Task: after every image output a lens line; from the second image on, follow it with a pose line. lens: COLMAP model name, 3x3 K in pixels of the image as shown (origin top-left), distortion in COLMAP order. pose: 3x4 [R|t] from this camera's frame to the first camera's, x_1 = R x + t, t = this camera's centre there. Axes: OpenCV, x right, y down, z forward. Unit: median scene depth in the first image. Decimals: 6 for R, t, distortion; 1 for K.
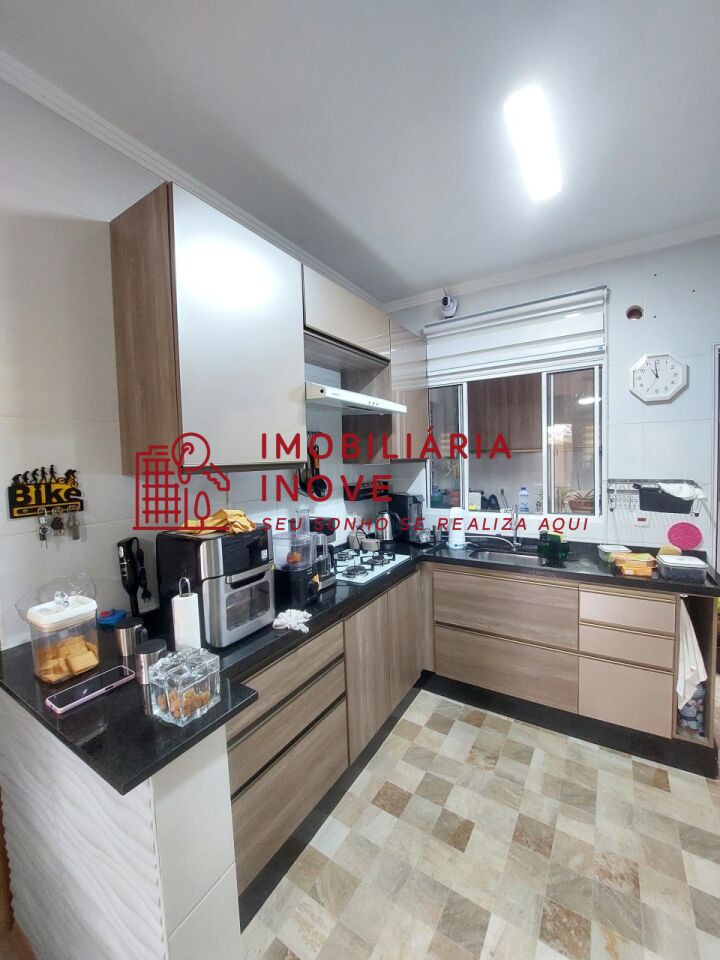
lens RADIAL K [[384.7, 0, 366.5], [0, 384.7, 475.5], [0, 0, 1]] dist [-0.019061, 0.000673]
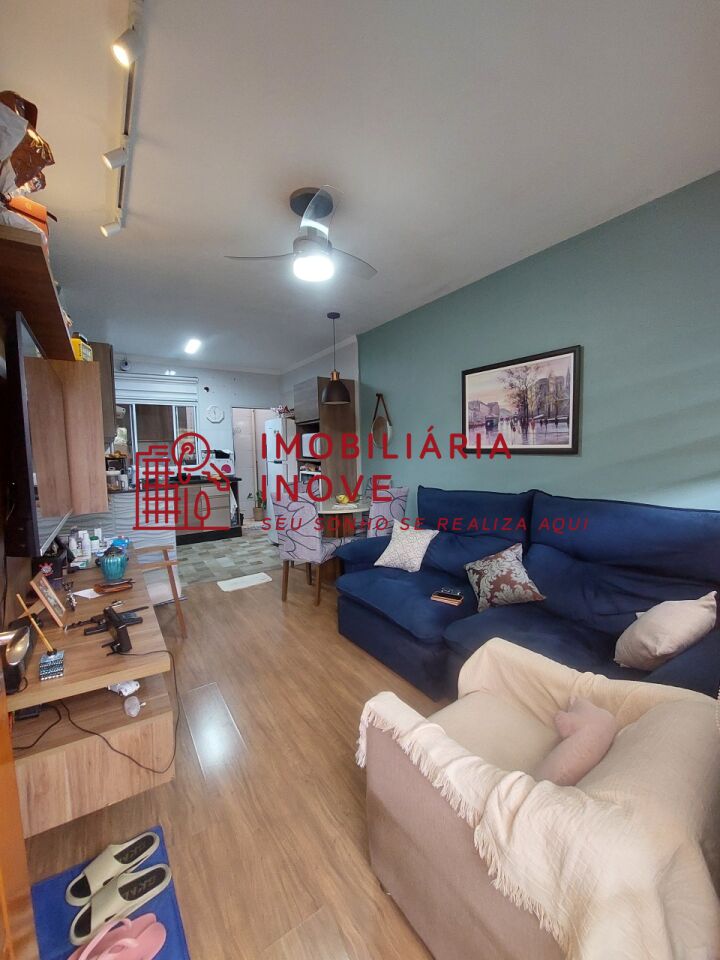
lens RADIAL K [[385.4, 0, 366.9], [0, 385.4, 476.9], [0, 0, 1]] dist [-0.018685, 0.000974]
pose [[0.407801, -0.049940, 0.911704, -1.617575], [0.058072, 0.997900, 0.028686, 0.226169], [-0.911222, 0.041246, 0.409845, -1.365039]]
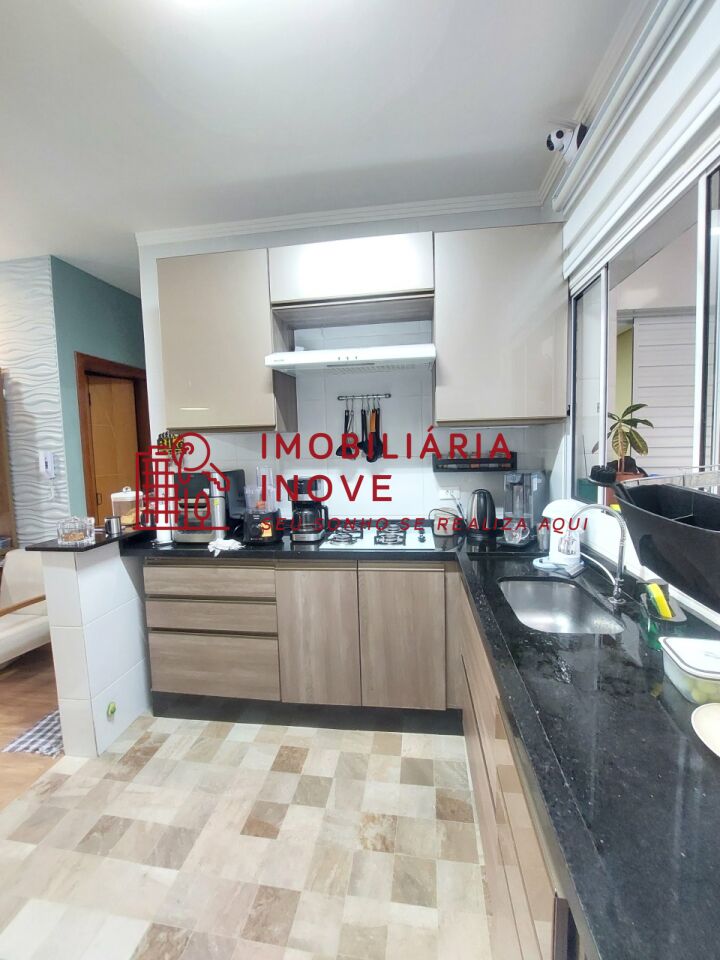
lens RADIAL K [[384.7, 0, 366.5], [0, 384.7, 475.5], [0, 0, 1]] dist [-0.019061, 0.000673]
pose [[0.408470, 0.087021, -0.908614, 0.919127], [-0.028827, 0.996178, 0.082447, 0.011941], [0.912316, -0.007485, 0.409417, 0.713369]]
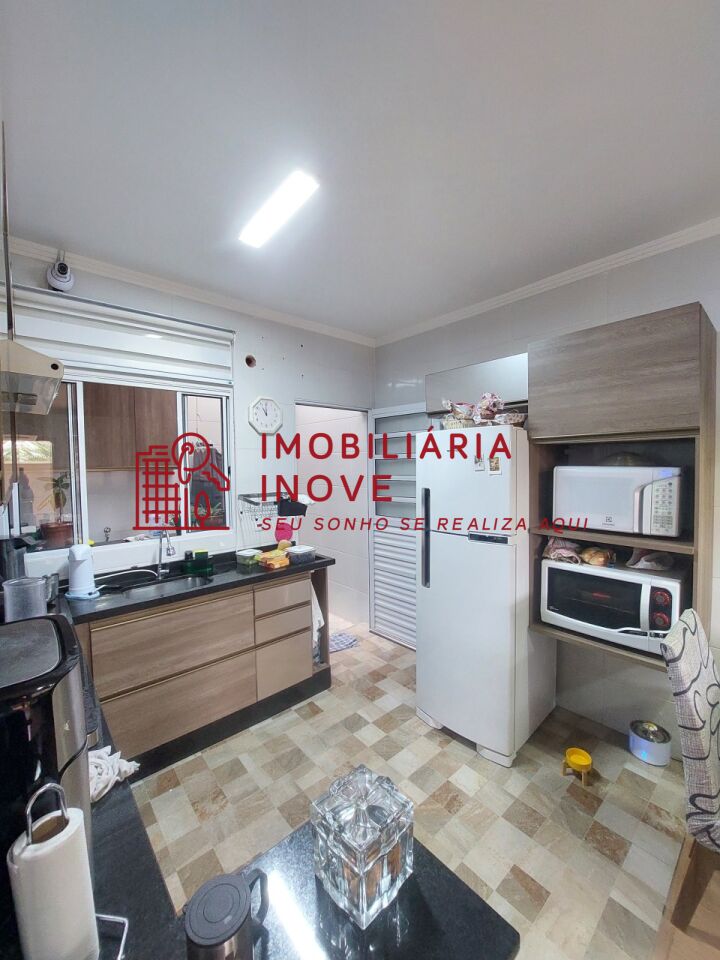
lens RADIAL K [[384.2, 0, 366.7], [0, 384.2, 477.8], [0, 0, 1]] dist [-0.023279, -0.000163]
pose [[0.277412, -0.007786, 0.960719, -0.470850], [0.055932, 0.998402, -0.008060, -0.014251], [-0.959121, 0.055971, 0.277405, 0.354869]]
